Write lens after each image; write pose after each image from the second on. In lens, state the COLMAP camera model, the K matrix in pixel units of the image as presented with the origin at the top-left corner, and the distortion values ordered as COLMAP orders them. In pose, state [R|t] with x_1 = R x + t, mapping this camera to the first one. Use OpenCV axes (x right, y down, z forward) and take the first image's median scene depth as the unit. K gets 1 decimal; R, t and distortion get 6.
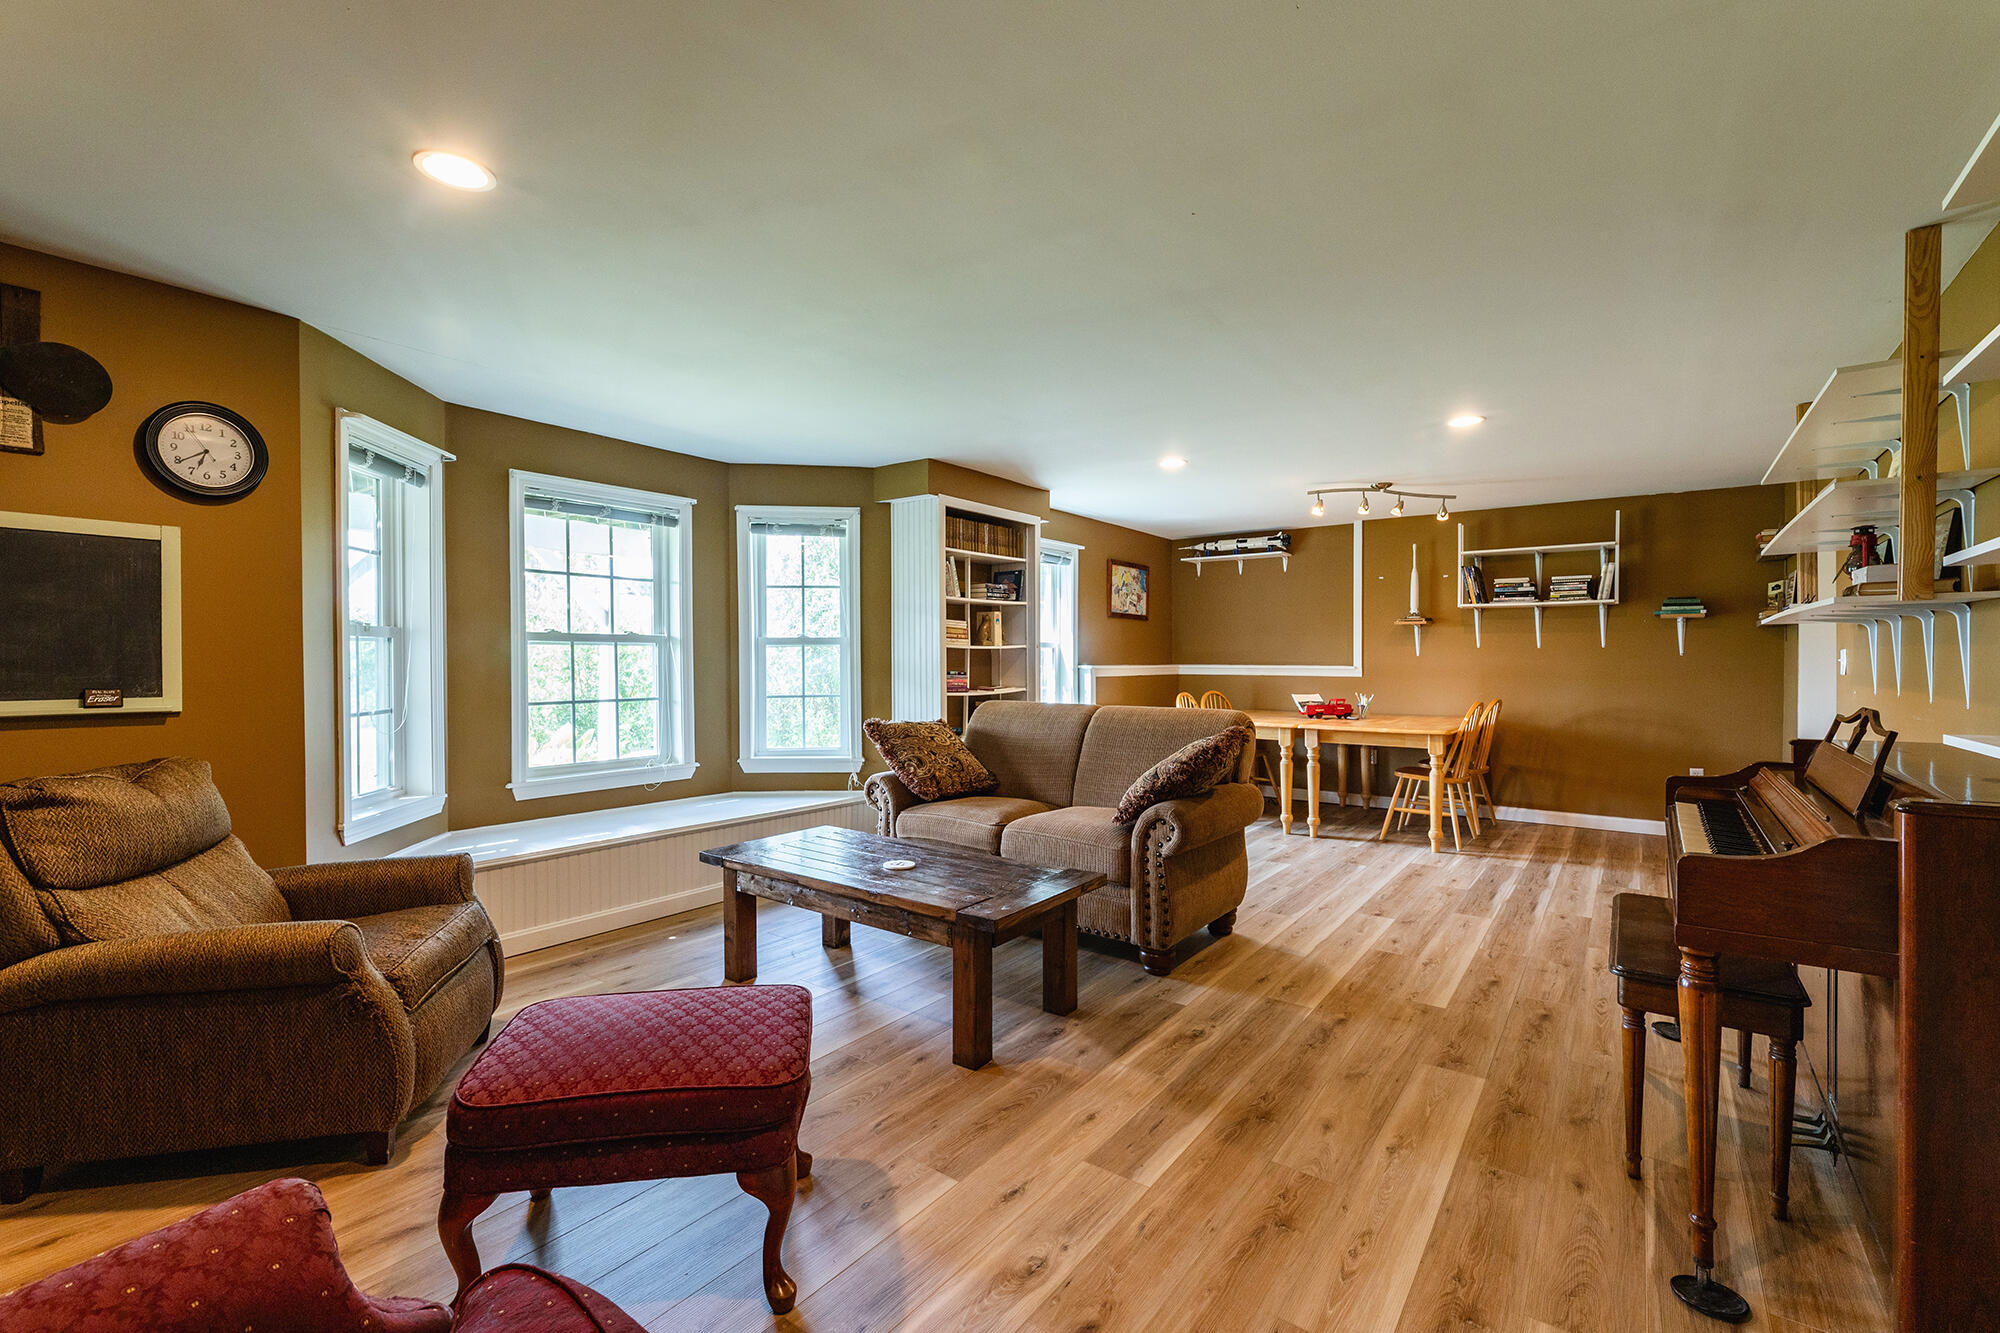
lens RADIAL K [[839.3, 0, 978.4], [0, 839.3, 666.1], [0, 0, 1]] dist [-0.000988, -0.000106]
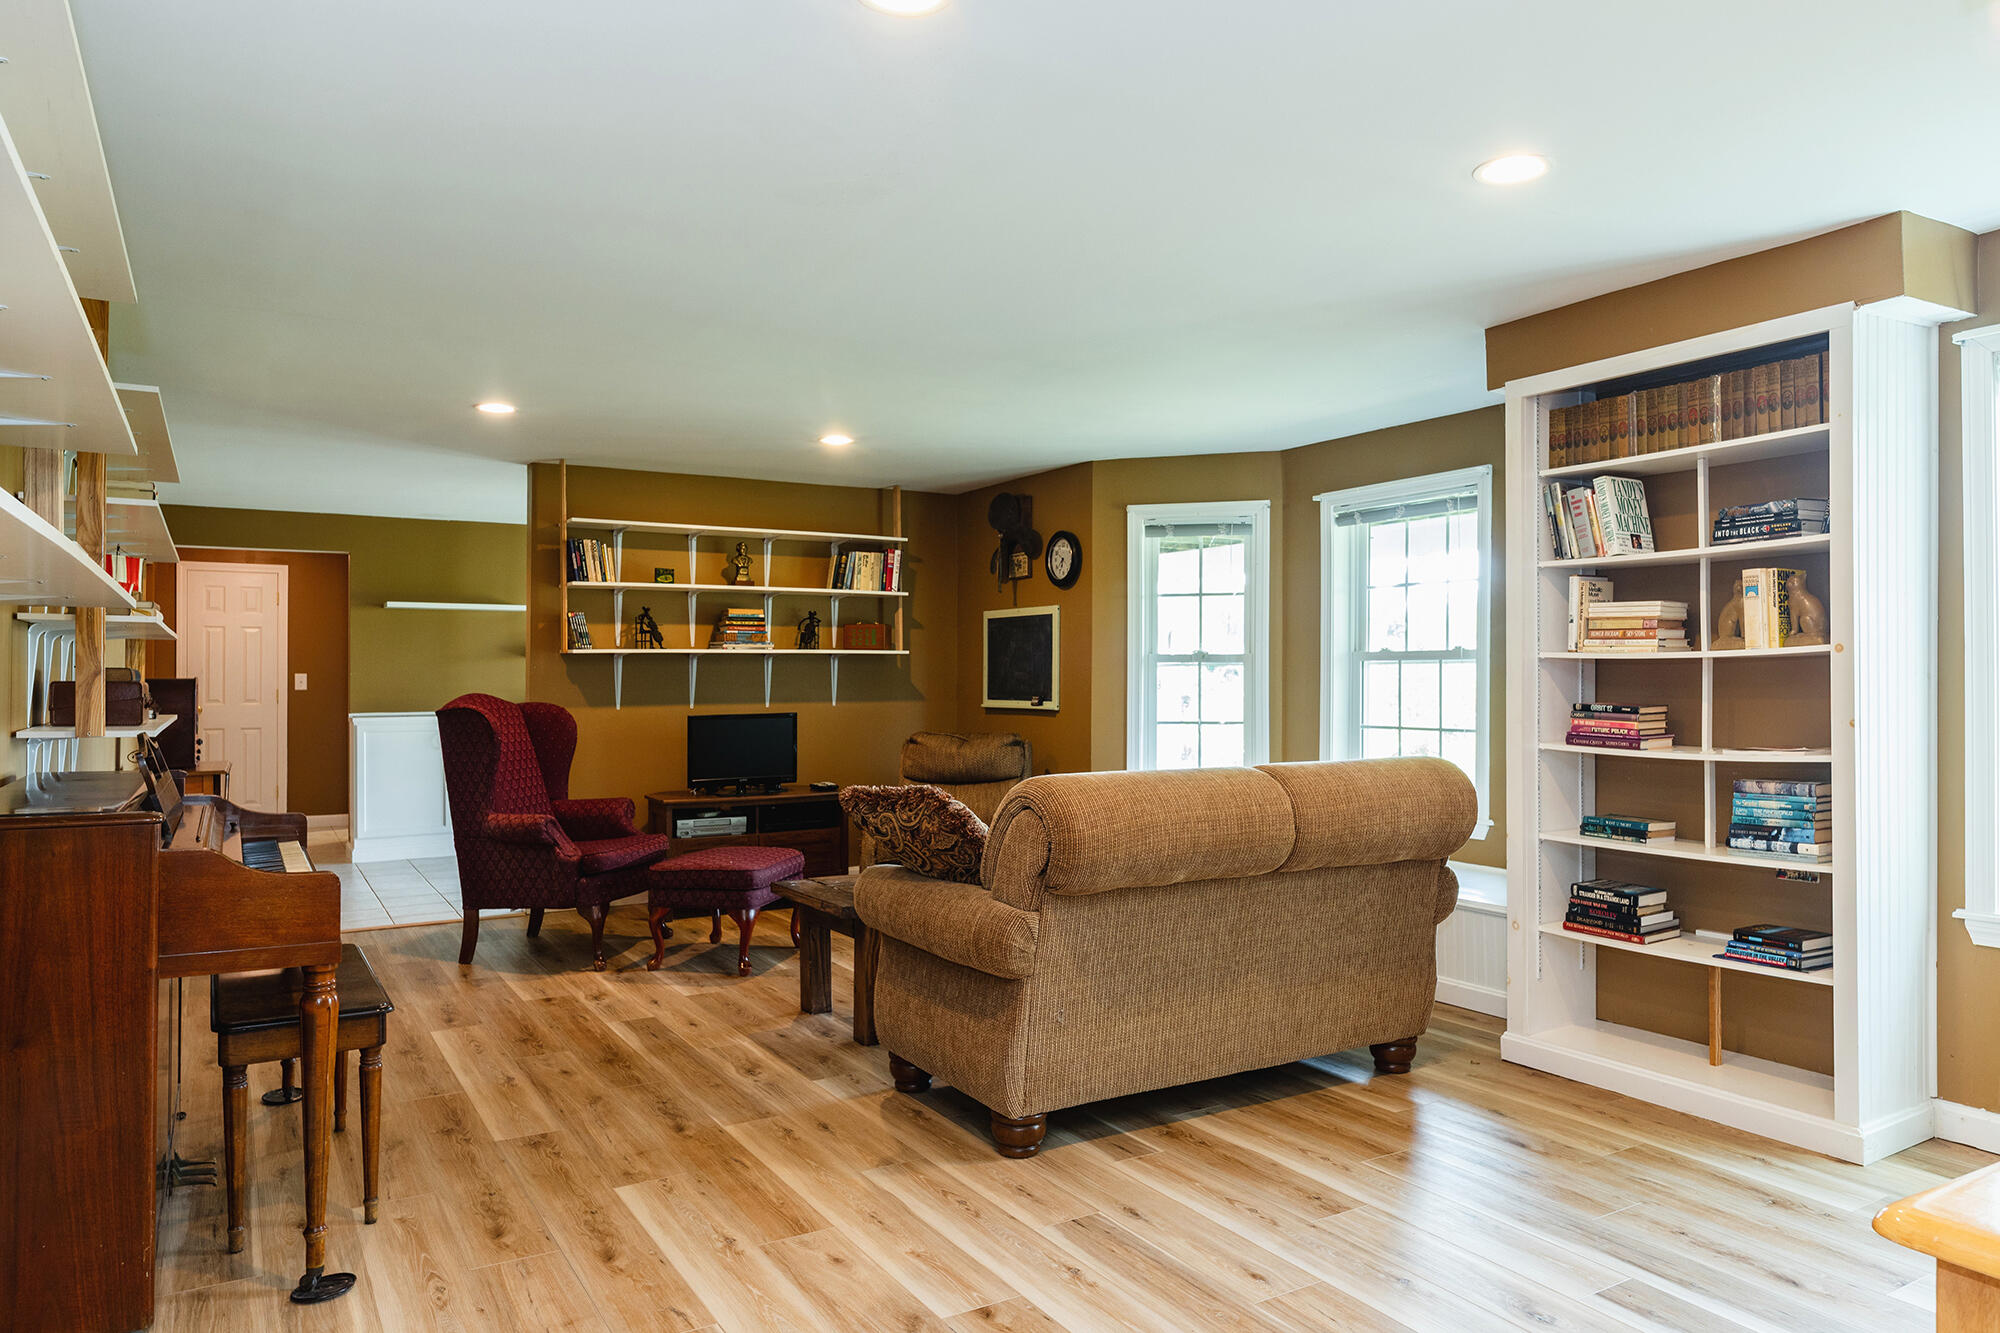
lens RADIAL K [[1365.4, 0, 1105.1], [0, 1365.4, 668.3], [0, 0, 1]] dist [-0.004492, -0.000958]
pose [[-0.320548, -0.006971, -0.947207, 0.719335], [-0.007200, 0.999962, -0.004923, -0.008111], [0.947205, 0.005241, -0.320586, 0.838916]]
